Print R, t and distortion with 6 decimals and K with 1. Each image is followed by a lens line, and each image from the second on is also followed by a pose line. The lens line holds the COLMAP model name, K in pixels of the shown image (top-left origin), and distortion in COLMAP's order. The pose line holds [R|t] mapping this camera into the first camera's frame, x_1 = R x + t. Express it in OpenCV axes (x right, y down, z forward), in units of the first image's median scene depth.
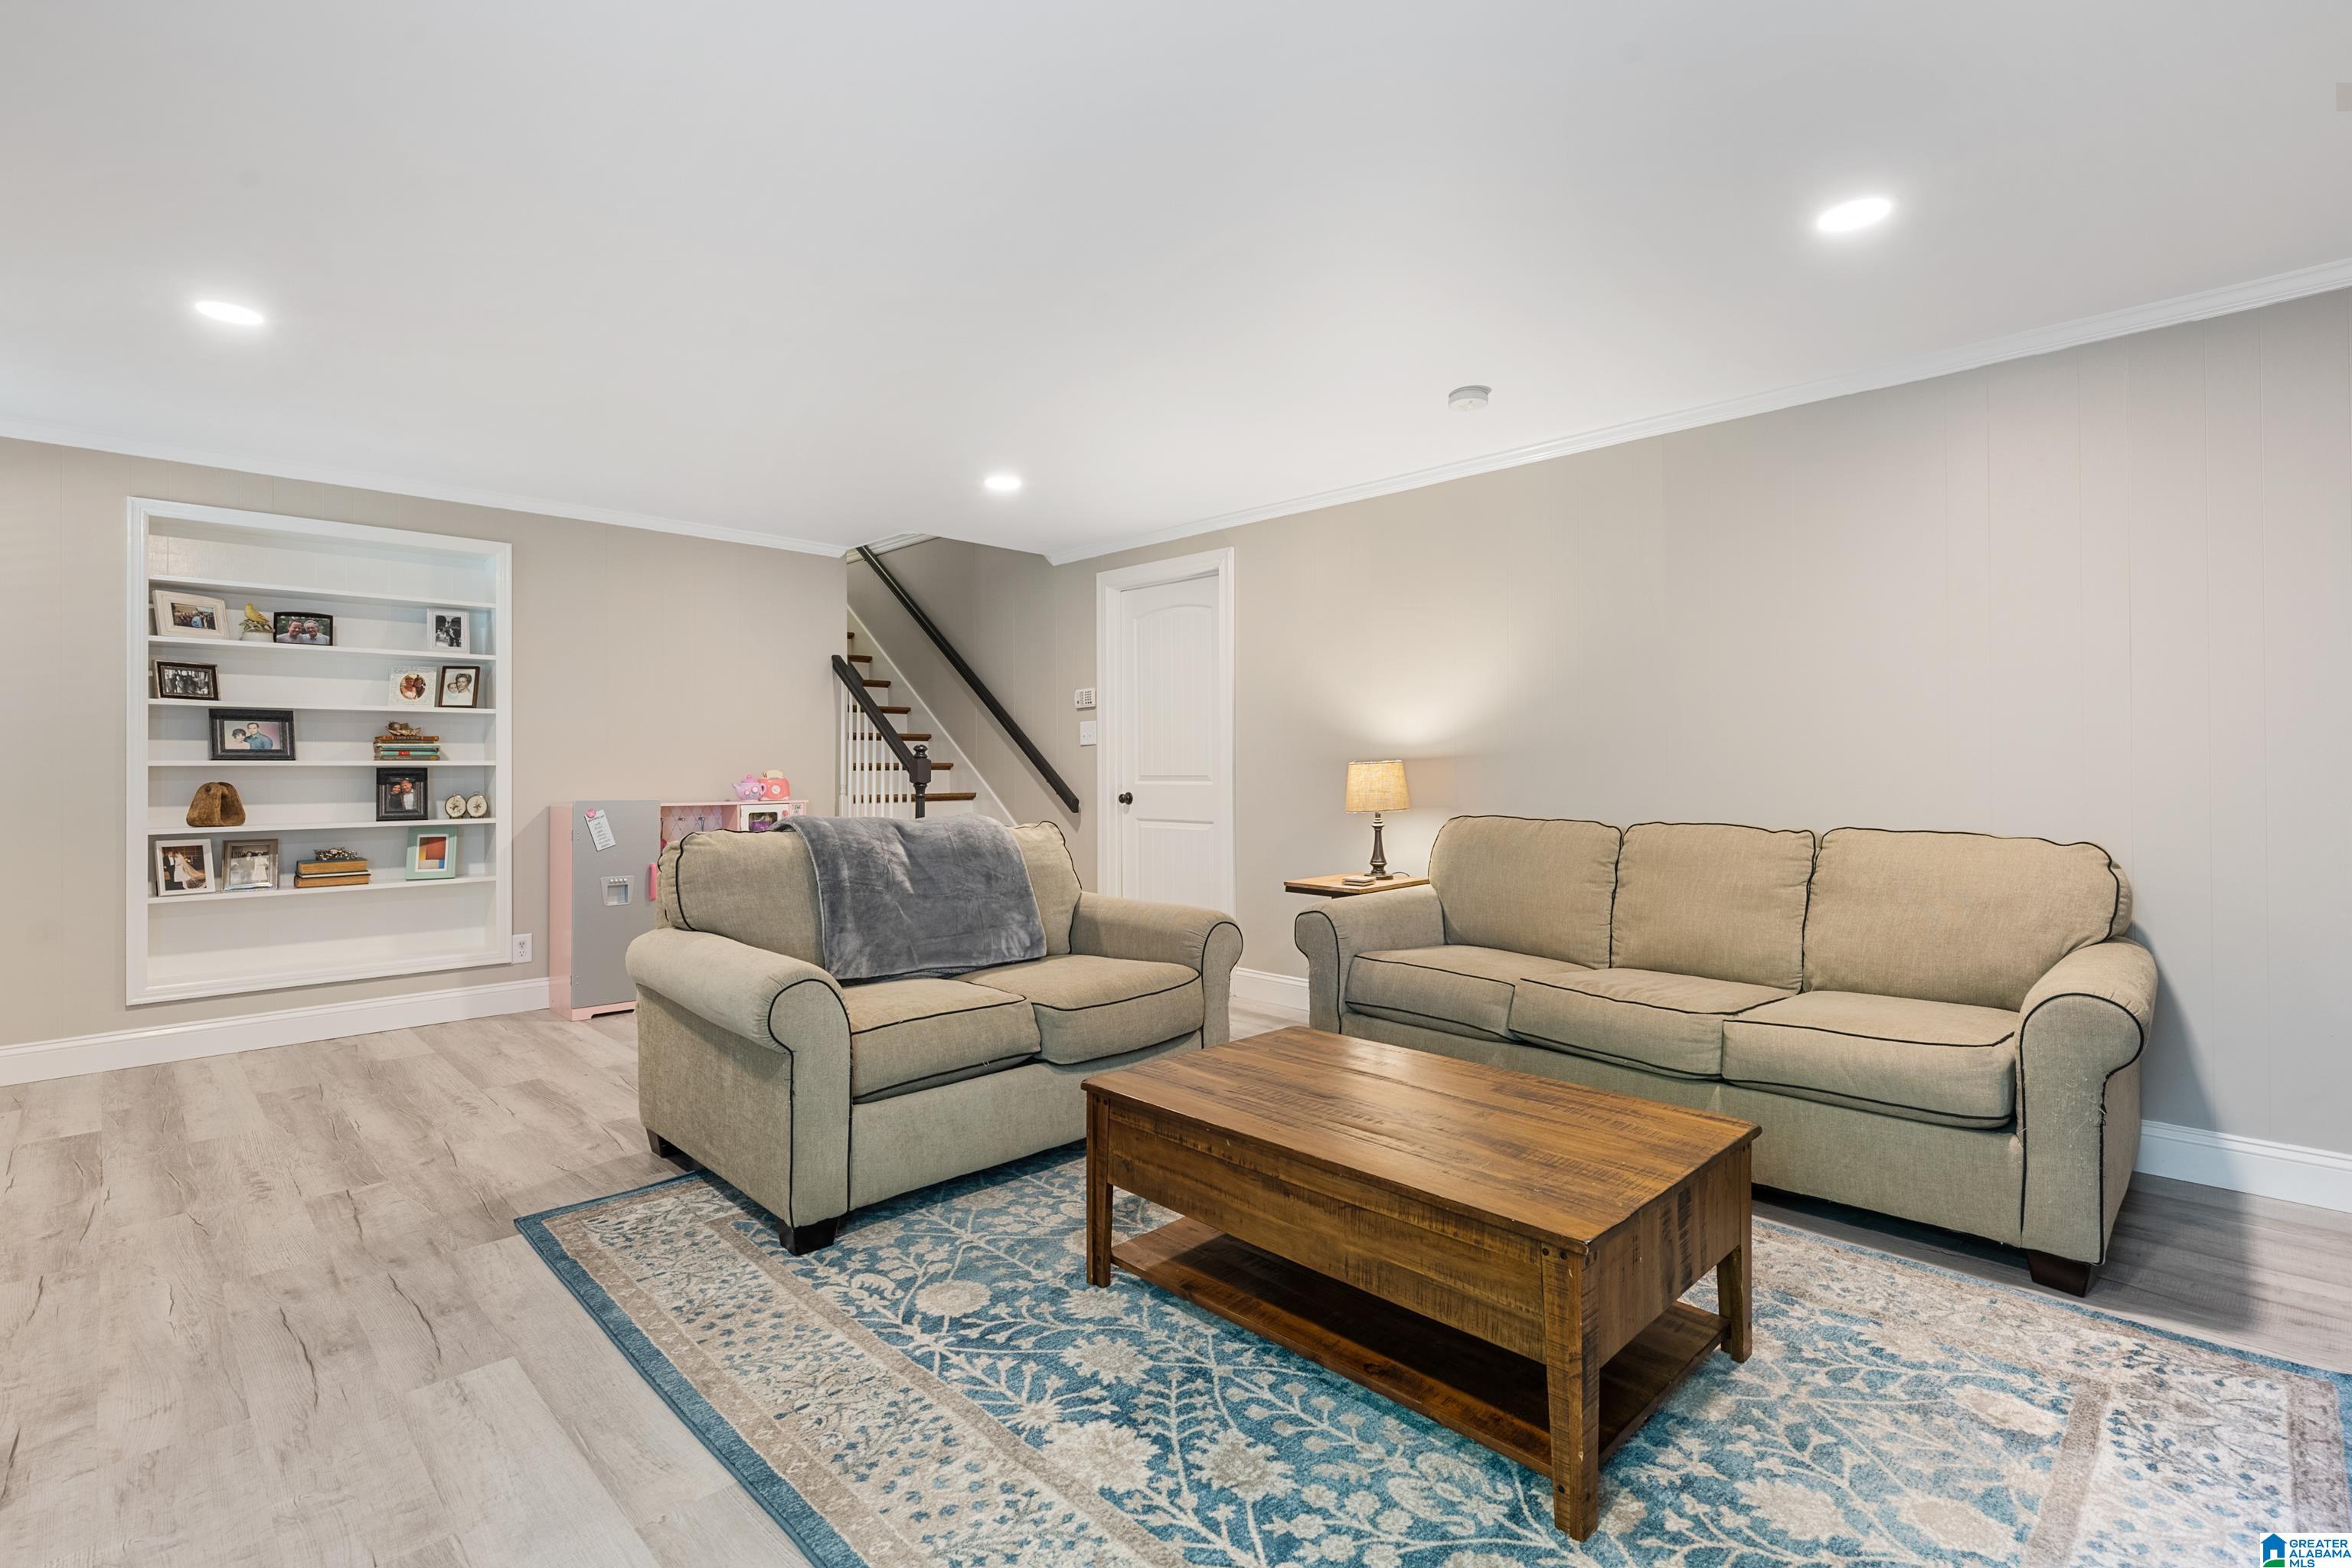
lens RADIAL K [[1077.9, 0, 1173.9], [0, 1077.9, 780.6], [0, 0, 1]] dist [-0.000773, -0.000154]
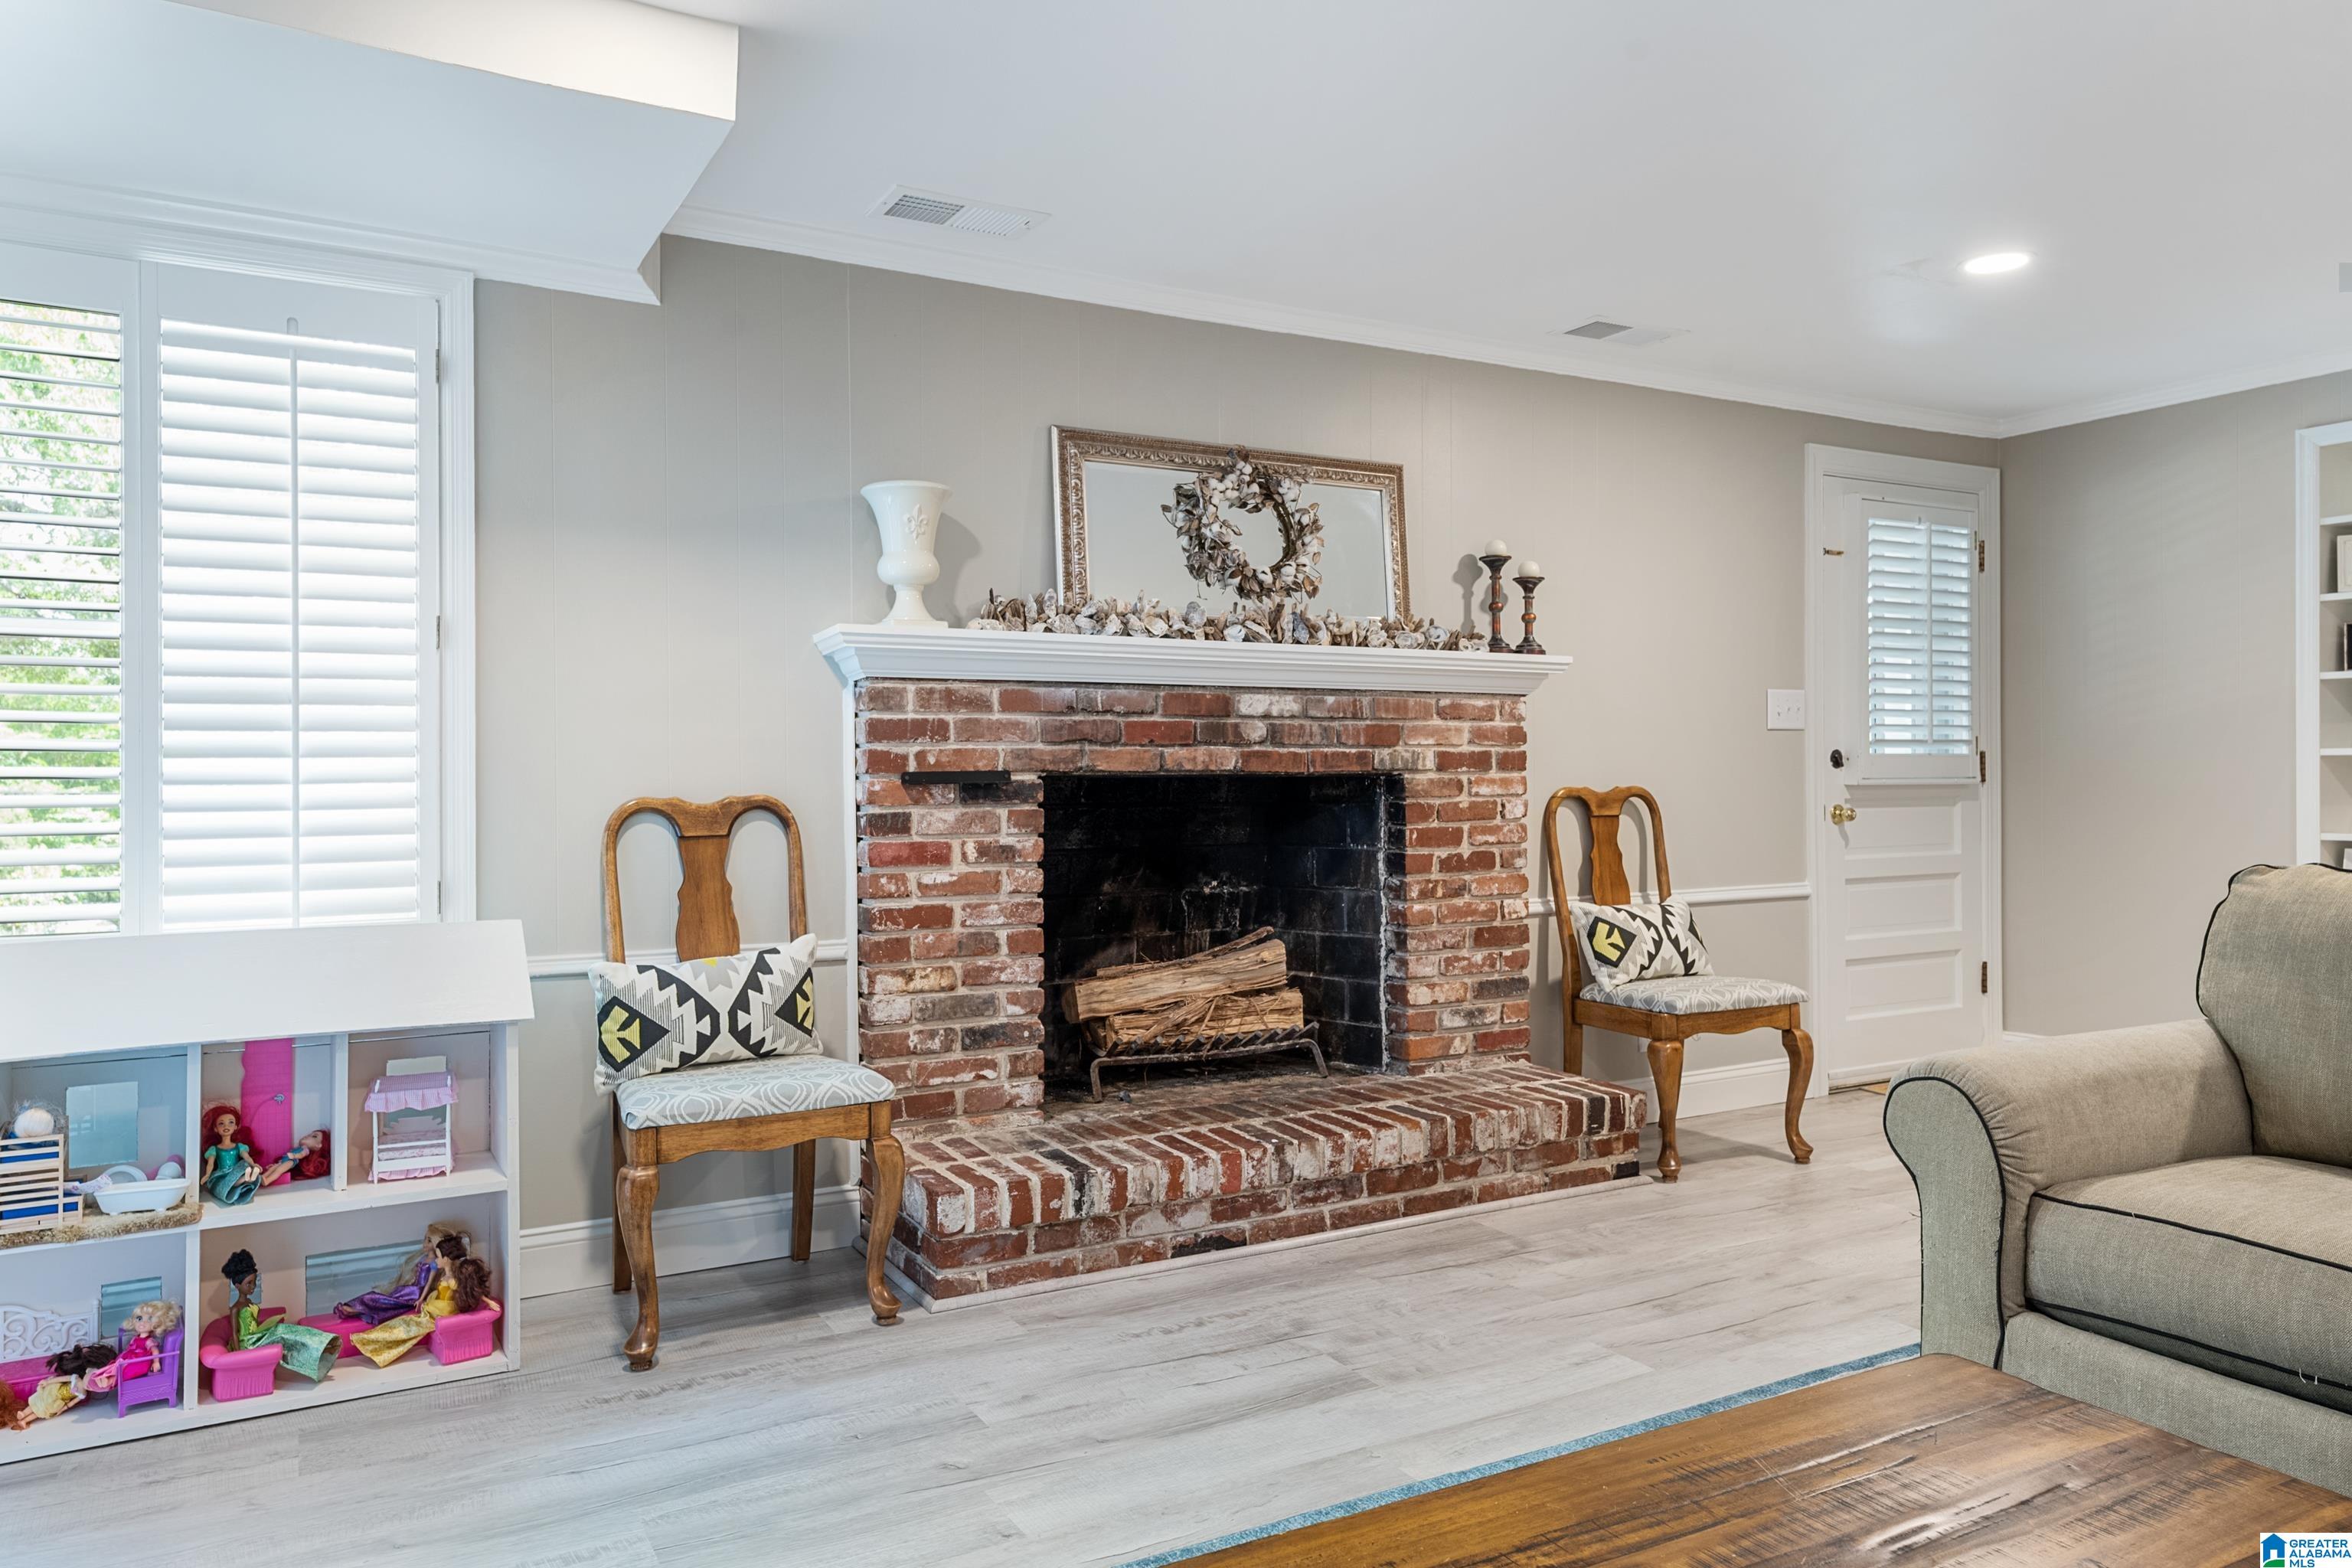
lens RADIAL K [[1577.1, 0, 1176.9], [0, 1577.1, 775.5], [0, 0, 1]] dist [0.000723, 0.000084]
pose [[-0.283229, 0.005456, -0.959037, 0.748171], [0.001822, 0.999985, 0.005151, -0.009012], [0.959050, -0.000289, -0.283235, 0.848641]]
